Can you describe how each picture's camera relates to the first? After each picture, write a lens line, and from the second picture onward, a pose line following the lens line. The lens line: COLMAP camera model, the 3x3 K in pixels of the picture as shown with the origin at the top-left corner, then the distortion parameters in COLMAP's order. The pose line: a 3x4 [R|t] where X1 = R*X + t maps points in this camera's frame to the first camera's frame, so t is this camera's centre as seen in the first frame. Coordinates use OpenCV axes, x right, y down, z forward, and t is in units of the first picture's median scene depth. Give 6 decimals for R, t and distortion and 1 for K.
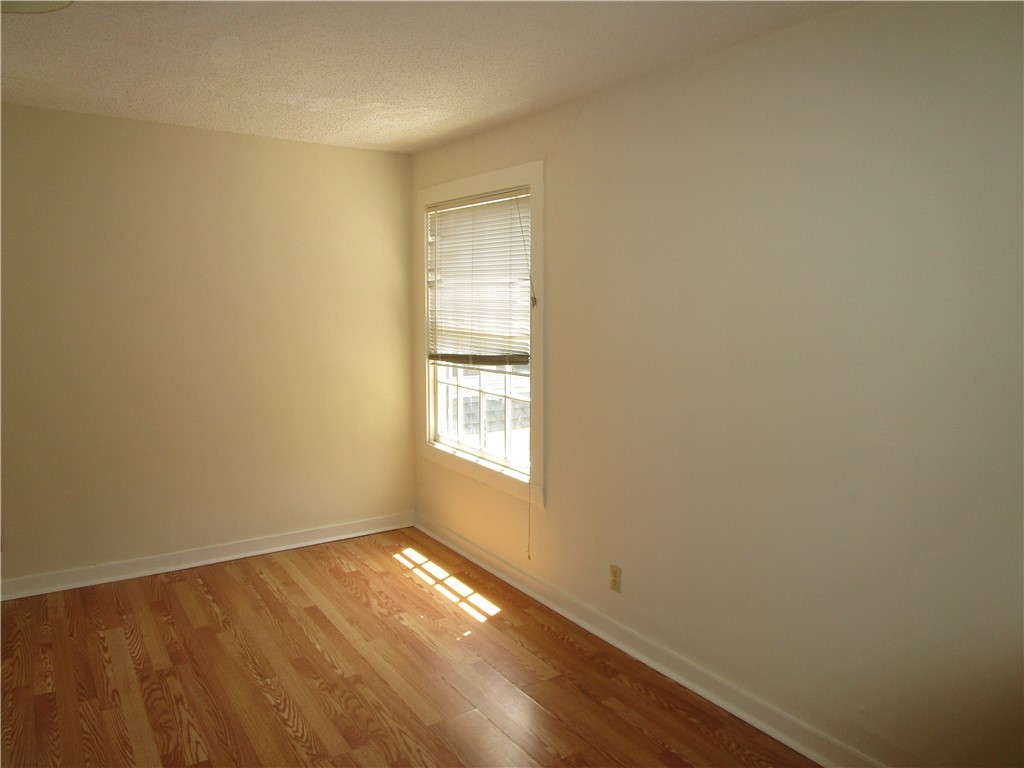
lens RADIAL K [[735.4, 0, 515.1], [0, 735.4, 386.2], [0, 0, 1]] dist [-0.020976, 0.011192]
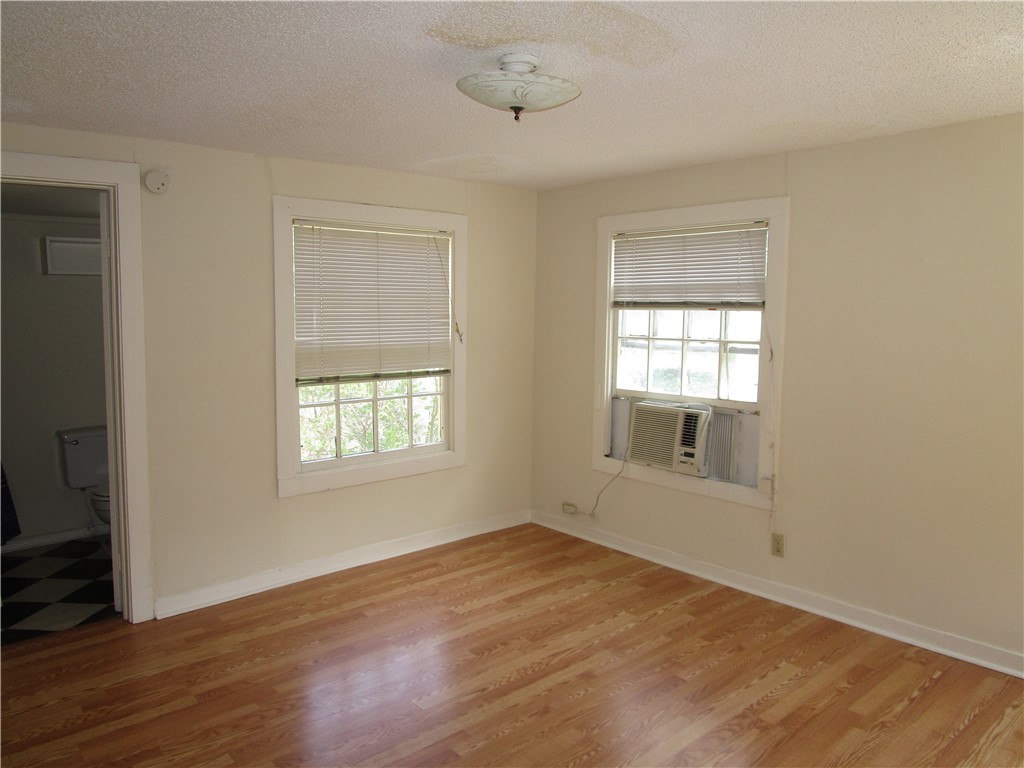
lens RADIAL K [[735.4, 0, 512.7], [0, 735.4, 383.2], [0, 0, 1]] dist [-0.020976, 0.011192]
pose [[0.117743, 0.075788, -0.990148, 0.332327], [-0.120545, 0.990801, 0.061503, -0.054150], [0.985701, 0.112115, 0.125796, 0.449783]]
